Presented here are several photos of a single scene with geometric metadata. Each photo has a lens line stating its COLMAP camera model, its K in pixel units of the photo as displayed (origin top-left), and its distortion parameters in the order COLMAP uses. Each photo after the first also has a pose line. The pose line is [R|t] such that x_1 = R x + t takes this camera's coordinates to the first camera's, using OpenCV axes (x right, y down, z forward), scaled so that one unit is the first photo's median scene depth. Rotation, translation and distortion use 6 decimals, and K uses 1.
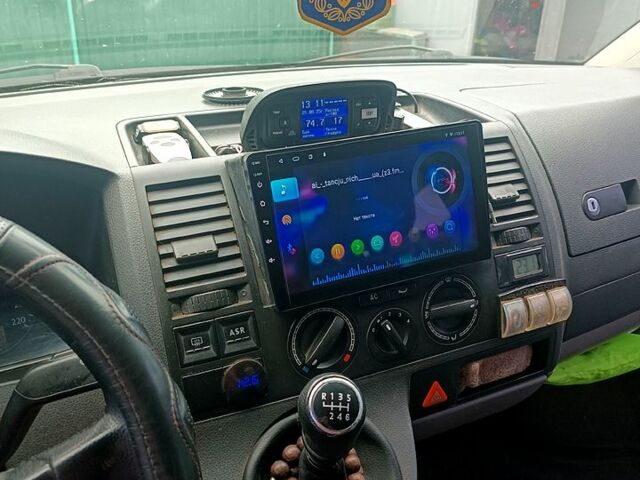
lens RADIAL K [[632.8, 0, 320.0], [0, 632.8, 240.0], [0, 0, 1]] dist [0.012886, 0.018565]
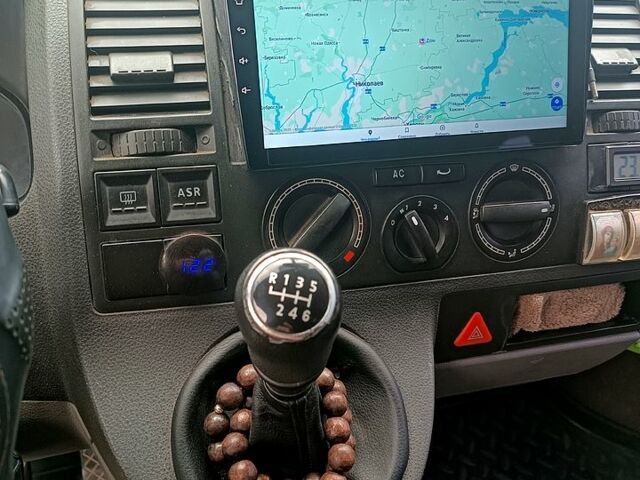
lens RADIAL K [[632.8, 0, 320.0], [0, 632.8, 240.0], [0, 0, 1]] dist [0.012886, 0.018565]
pose [[0.986240, 0.114487, -0.119261, 0.097449], [-0.107535, 0.992190, 0.063200, 0.135207], [0.125565, -0.049506, 0.990849, 0.324722]]
